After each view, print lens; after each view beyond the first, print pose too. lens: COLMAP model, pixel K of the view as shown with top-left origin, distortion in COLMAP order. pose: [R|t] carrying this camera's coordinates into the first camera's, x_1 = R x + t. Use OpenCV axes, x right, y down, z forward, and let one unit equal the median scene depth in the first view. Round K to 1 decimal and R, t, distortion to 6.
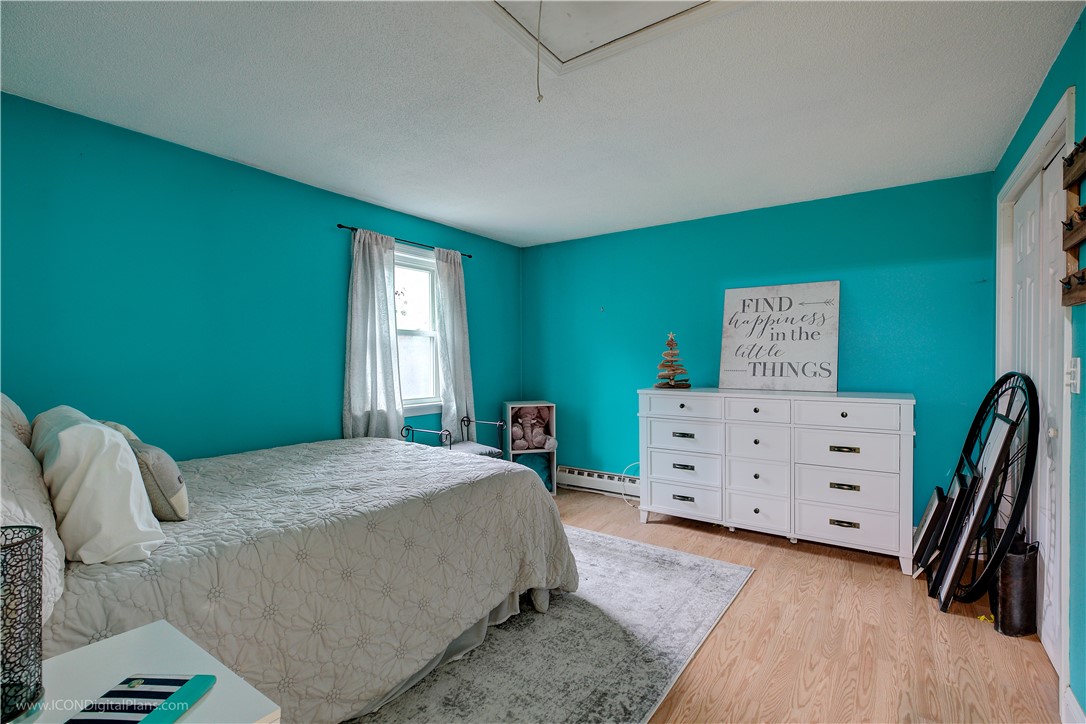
lens RADIAL K [[515.0, 0, 543.0], [0, 515.0, 363.8], [0, 0, 1]] dist [-0.003615, -0.002133]
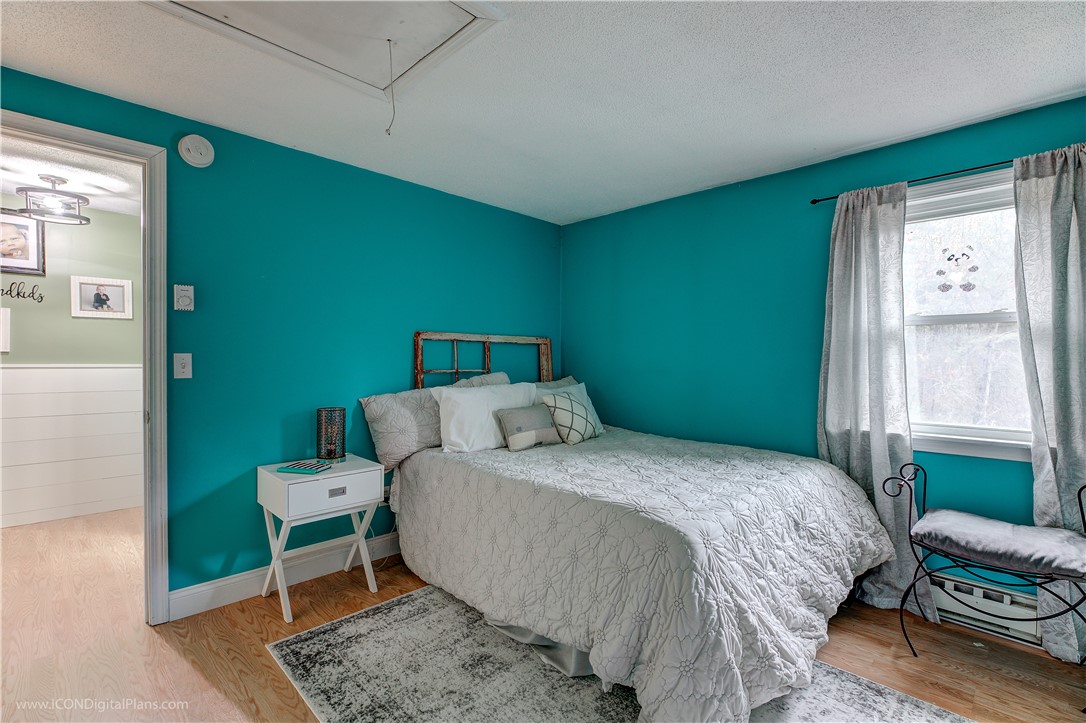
lens RADIAL K [[515.0, 0, 547.2], [0, 515.0, 364.5], [0, 0, 1]] dist [-0.003615, -0.002133]
pose [[-0.176162, 0.010758, -0.984302, 0.457006], [-0.009200, 0.999879, 0.012575, -0.009577], [0.984318, 0.011271, -0.176041, 0.660669]]
